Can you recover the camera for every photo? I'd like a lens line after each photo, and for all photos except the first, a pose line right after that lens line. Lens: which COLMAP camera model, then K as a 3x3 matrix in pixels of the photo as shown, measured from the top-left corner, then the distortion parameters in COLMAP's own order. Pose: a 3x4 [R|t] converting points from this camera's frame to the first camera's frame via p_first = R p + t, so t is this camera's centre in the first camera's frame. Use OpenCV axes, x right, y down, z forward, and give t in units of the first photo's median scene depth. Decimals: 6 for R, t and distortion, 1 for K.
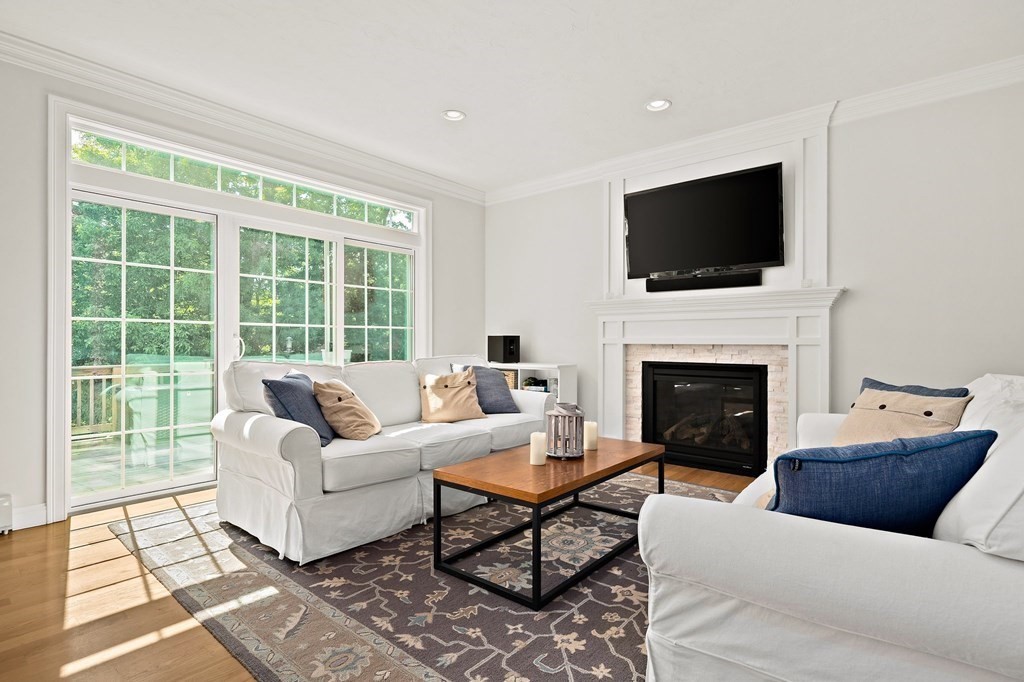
lens RADIAL K [[509.7, 0, 519.0], [0, 509.7, 337.9], [0, 0, 1]] dist [0.000679, 0.000382]
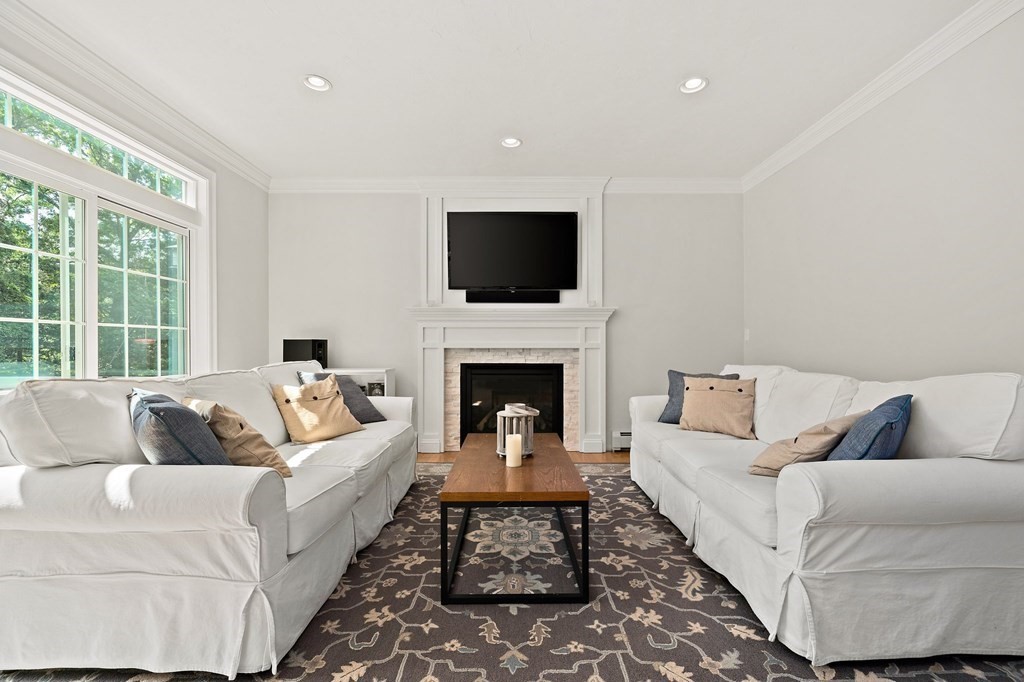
lens RADIAL K [[439.1, 0, 515.1], [0, 439.1, 344.9], [0, 0, 1]] dist [0.000632, -0.000038]
pose [[0.766832, 0.001583, 0.641846, -0.358926], [-0.003893, 0.999990, 0.002185, 0.002725], [-0.641836, -0.004174, 0.766830, 0.222372]]
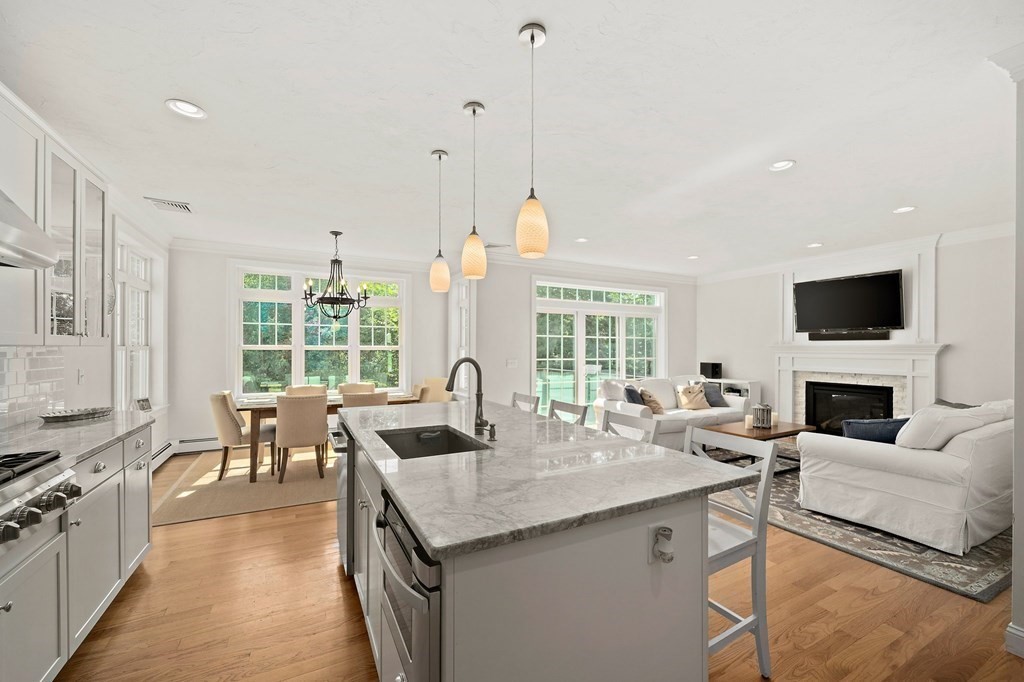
lens RADIAL K [[411.8, 0, 511.2], [0, 411.8, 347.2], [0, 0, 1]] dist [0.000970, -0.004833]
pose [[0.920992, 0.000079, -0.389582, -0.158982], [0.002353, 0.999981, 0.005764, -0.096218], [0.389575, -0.006225, 0.920974, -0.796744]]
